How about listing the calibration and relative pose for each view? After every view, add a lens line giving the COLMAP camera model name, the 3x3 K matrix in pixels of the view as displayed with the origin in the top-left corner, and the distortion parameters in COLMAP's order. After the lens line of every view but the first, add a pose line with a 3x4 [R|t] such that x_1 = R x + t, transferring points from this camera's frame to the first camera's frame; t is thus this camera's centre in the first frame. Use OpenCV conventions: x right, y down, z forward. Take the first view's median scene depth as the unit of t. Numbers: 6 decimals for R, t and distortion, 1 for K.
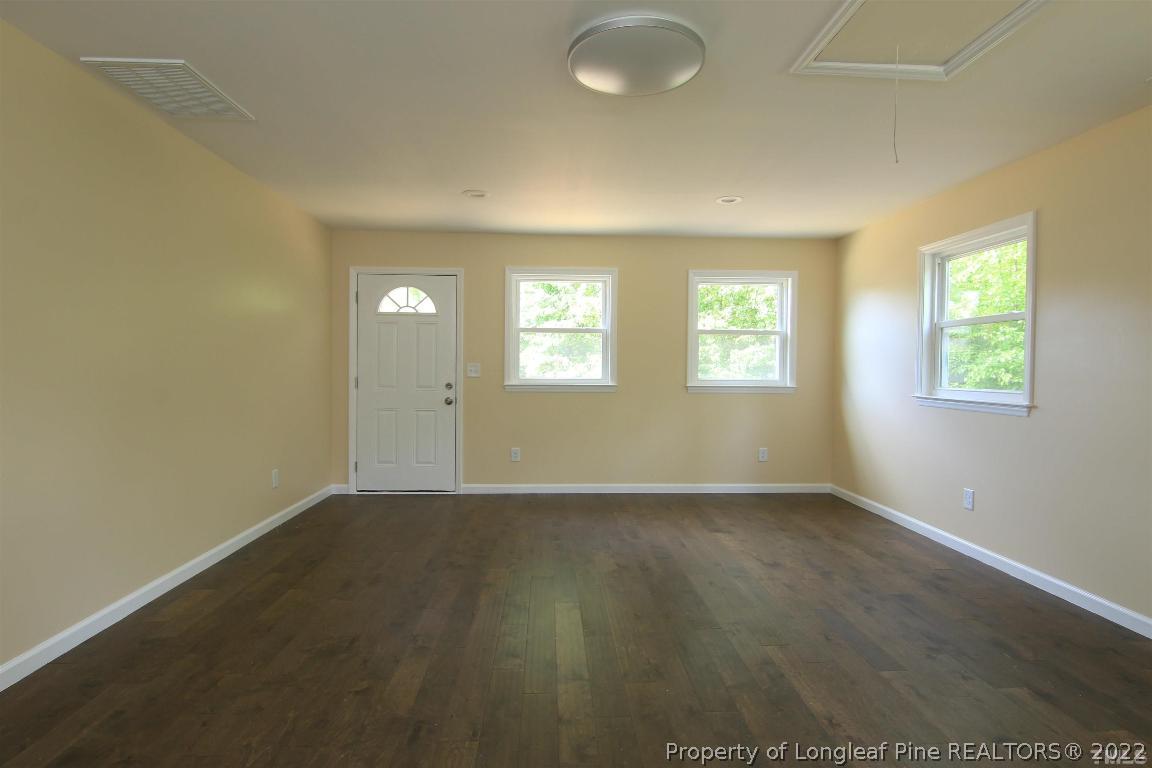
lens RADIAL K [[600.8, 0, 578.3], [0, 600.8, 381.3], [0, 0, 1]] dist [0.010072, -0.005772]
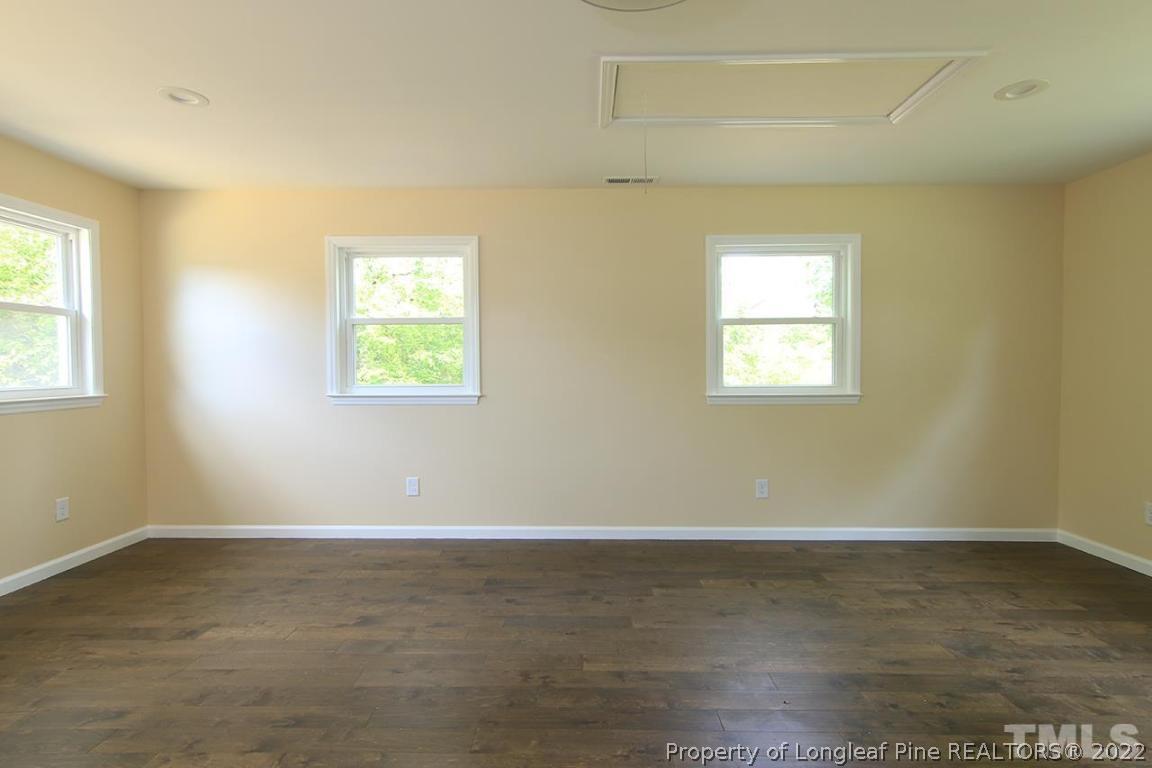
lens RADIAL K [[600.8, 0, 583.6], [0, 600.8, 376.9], [0, 0, 1]] dist [0.010072, -0.005772]
pose [[0.054366, -0.033082, 0.997973, -0.436741], [0.026609, 0.999144, 0.031671, -0.028824], [-0.998166, 0.024833, 0.055199, 0.680979]]
